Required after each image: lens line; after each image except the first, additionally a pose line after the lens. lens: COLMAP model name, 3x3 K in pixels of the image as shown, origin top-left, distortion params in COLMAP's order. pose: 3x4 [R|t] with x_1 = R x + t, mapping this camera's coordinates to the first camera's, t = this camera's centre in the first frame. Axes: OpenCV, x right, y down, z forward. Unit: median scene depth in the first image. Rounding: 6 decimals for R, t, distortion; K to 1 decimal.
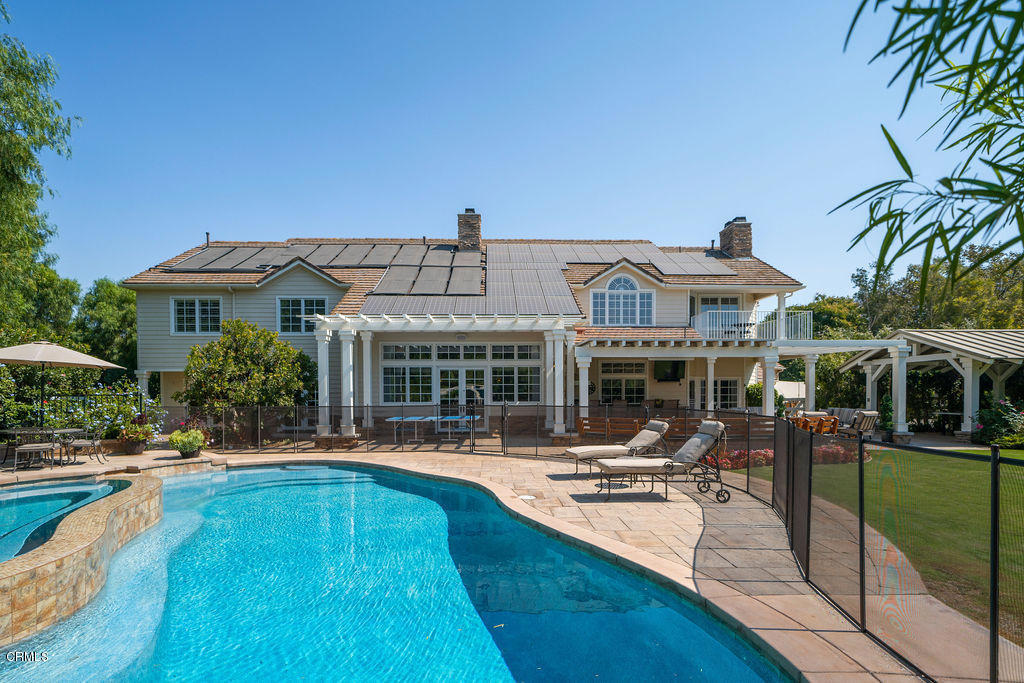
lens RADIAL K [[501.8, 0, 515.7], [0, 501.8, 393.7], [0, 0, 1]] dist [0.001227, -0.000179]
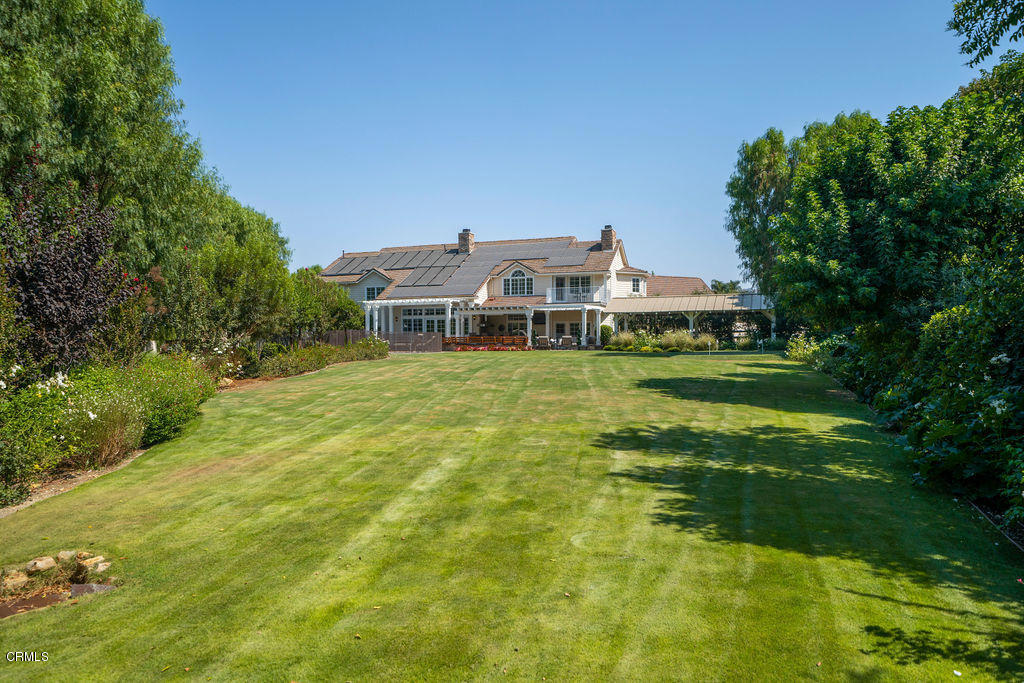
lens RADIAL K [[675.1, 0, 512.9], [0, 675.1, 340.6], [0, 0, 1]] dist [0.033414, -0.006055]
pose [[0.924151, -0.001529, -0.382023, 1.297687], [-0.001044, 0.999978, -0.006527, 0.059298], [0.382025, 0.006431, 0.924130, -1.528011]]
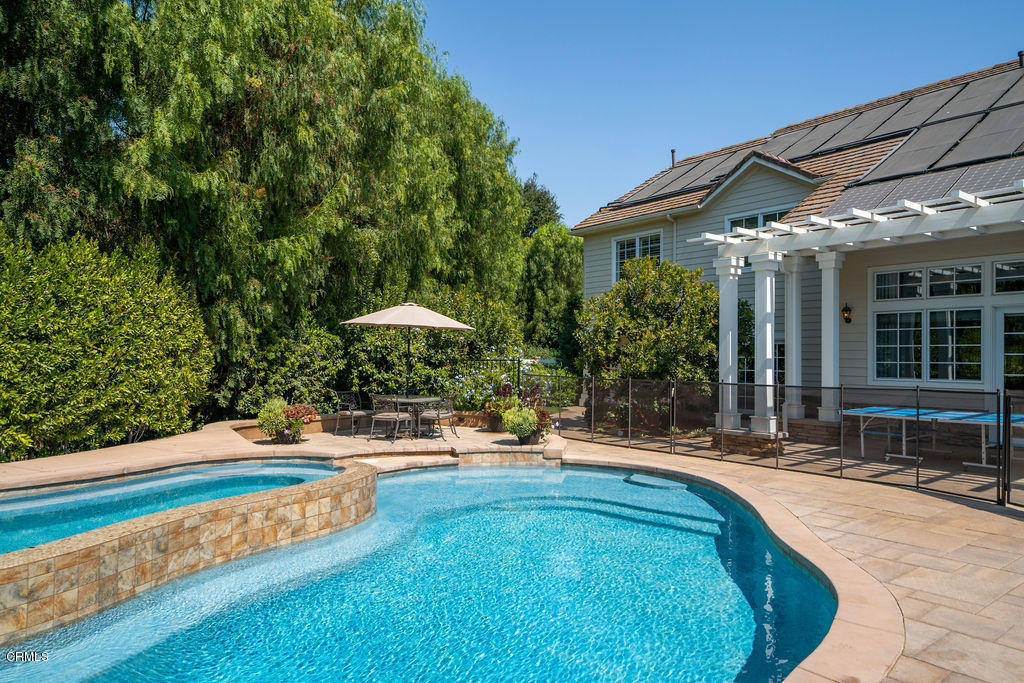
lens RADIAL K [[675.1, 0, 504.7], [0, 675.1, 343.7], [0, 0, 1]] dist [0.033414, -0.006055]
pose [[0.589541, -0.007639, -0.807703, 0.098598], [-0.007893, 0.999853, -0.015218, -0.005508], [0.807700, 0.015347, 0.589394, 0.231574]]
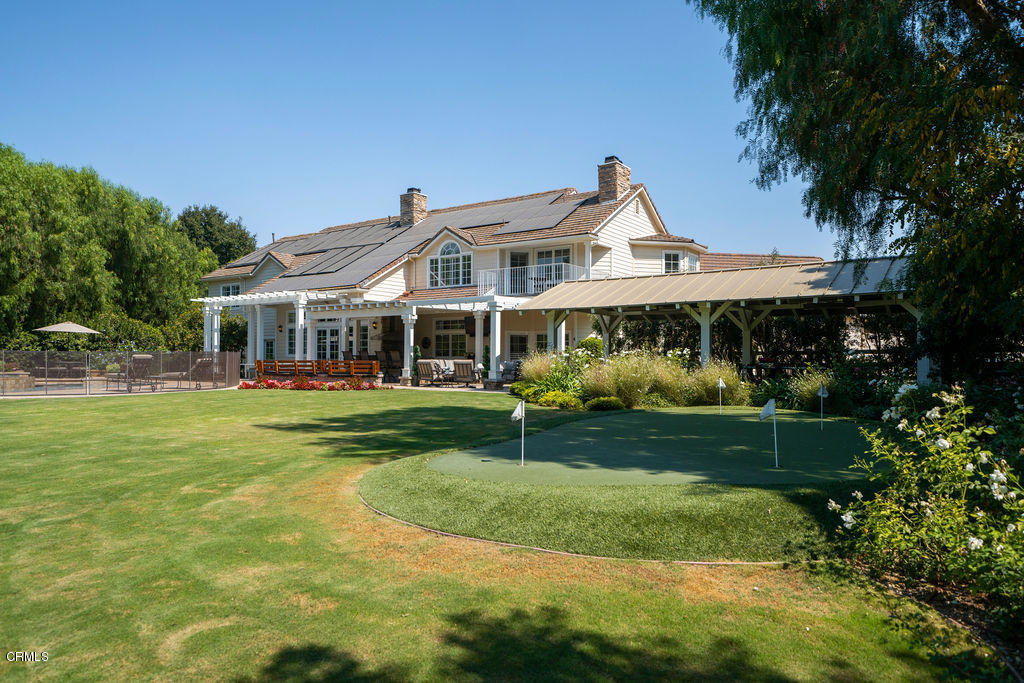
lens RADIAL K [[675.1, 0, 508.1], [0, 675.1, 341.0], [0, 0, 1]] dist [0.033414, -0.006055]
pose [[0.796448, -0.009242, -0.604636, 1.336839], [-0.007692, 0.999647, -0.025412, 0.023381], [0.604657, 0.024891, 0.796097, -0.115636]]
